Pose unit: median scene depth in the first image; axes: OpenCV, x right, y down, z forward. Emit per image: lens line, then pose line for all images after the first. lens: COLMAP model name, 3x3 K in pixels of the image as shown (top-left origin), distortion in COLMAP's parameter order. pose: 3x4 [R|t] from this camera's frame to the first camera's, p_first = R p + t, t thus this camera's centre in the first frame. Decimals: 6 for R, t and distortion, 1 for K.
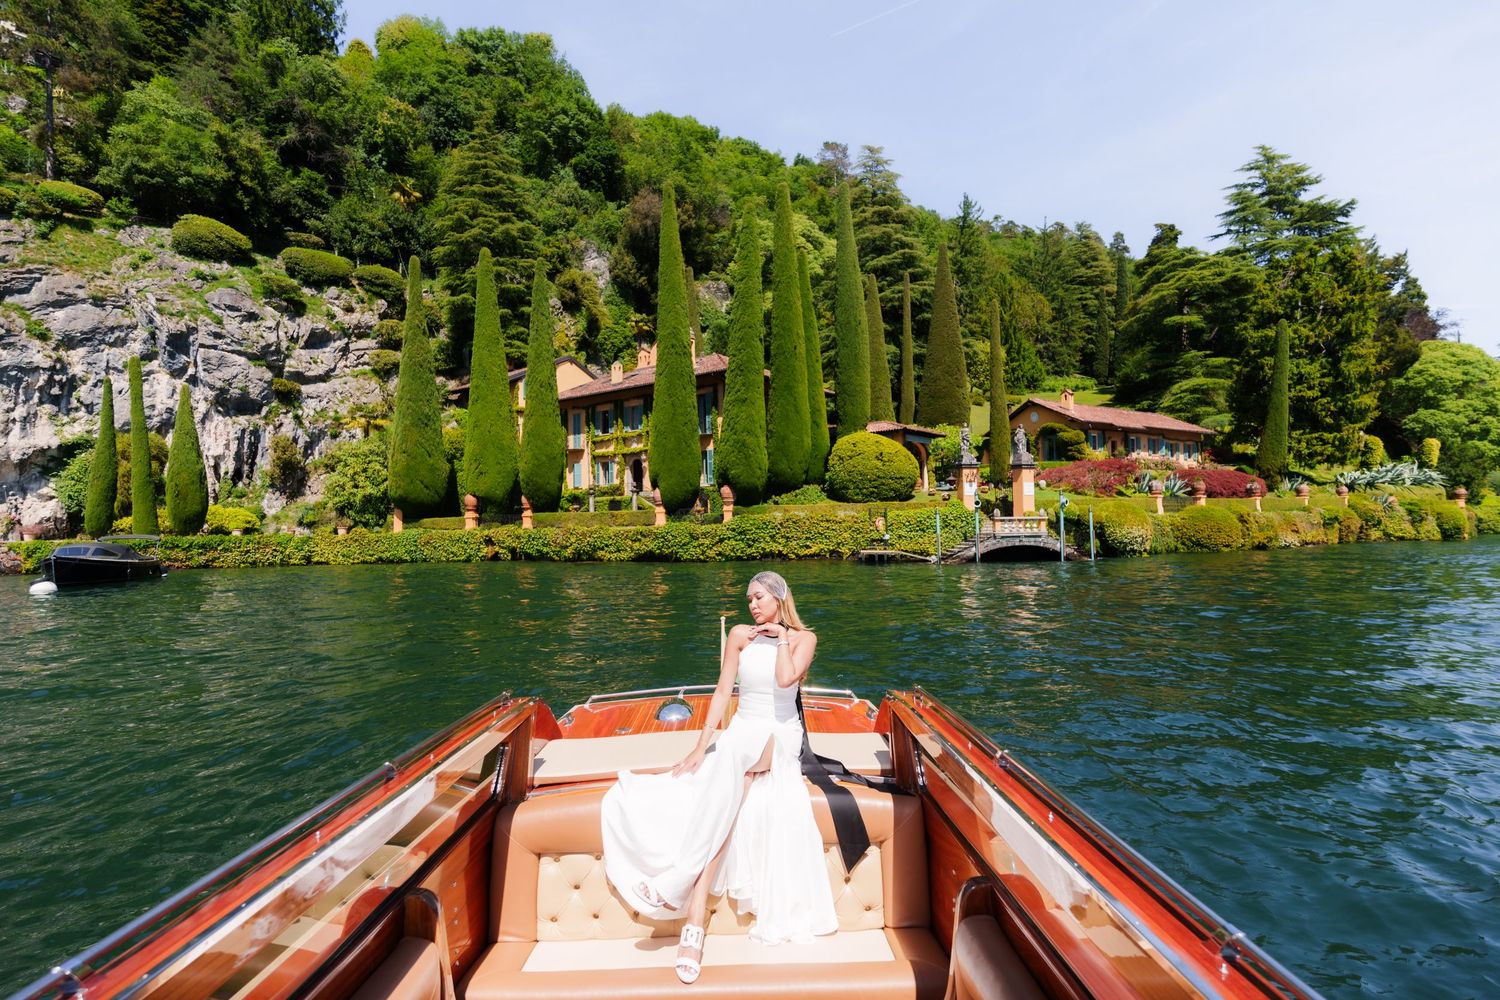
lens RADIAL K [[683.5, 0, 748.1], [0, 683.5, 501.0], [0, 0, 1]] dist [0.102508, -0.047438]
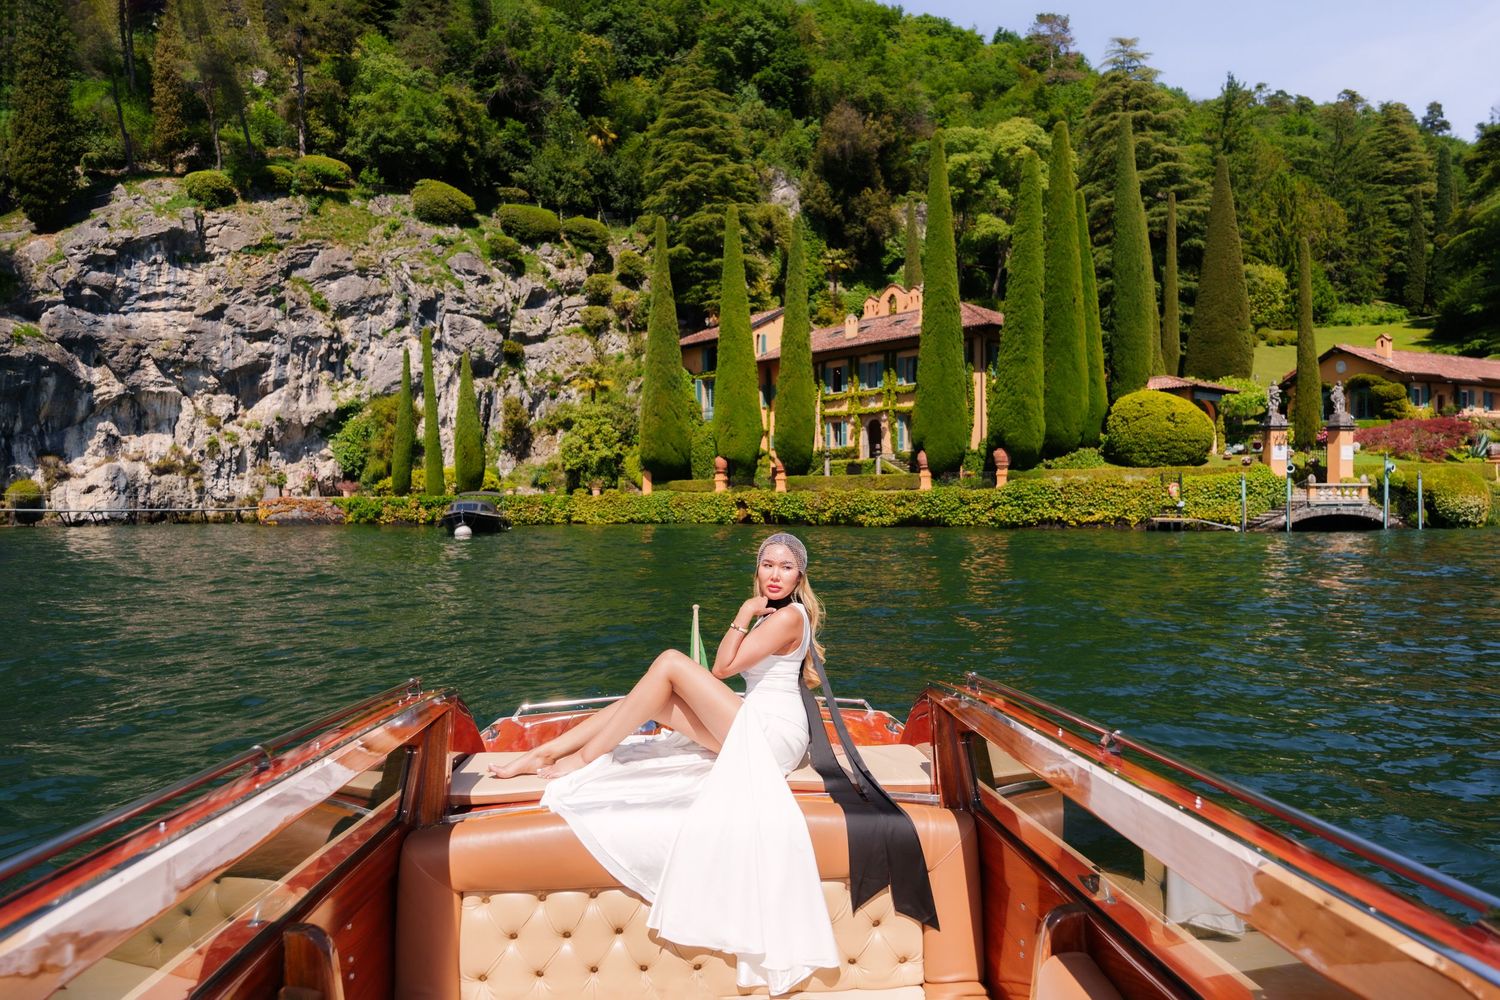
lens RADIAL K [[872.8, 0, 749.4], [0, 872.8, 499.7], [0, 0, 1]] dist [0.049242, -0.046033]
pose [[0.986535, 0.011924, -0.163116, -0.111957], [-0.005240, 0.999131, 0.041347, 0.000038], [0.163467, -0.039936, 0.985740, -0.170452]]
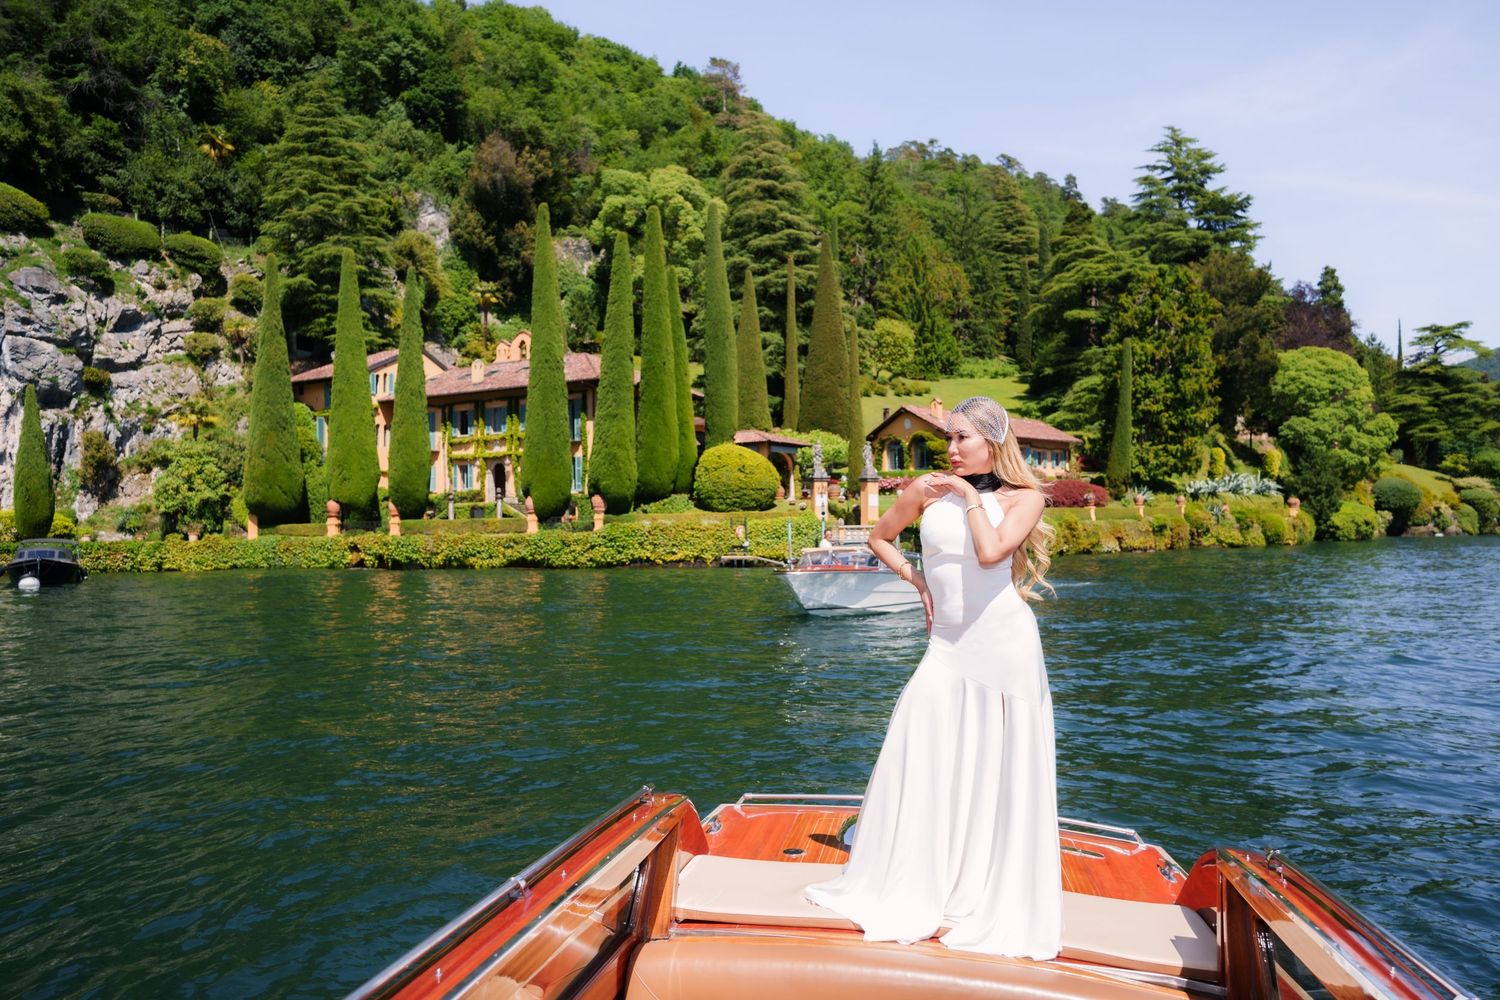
lens RADIAL K [[994.6, 0, 754.1], [0, 994.6, 498.3], [0, 0, 1]] dist [-0.033971, 0.061111]
pose [[0.989449, 0.006803, 0.144724, -0.009128], [-0.006952, 0.999976, 0.000522, -0.012717], [-0.144717, -0.001523, 0.989472, -0.347059]]
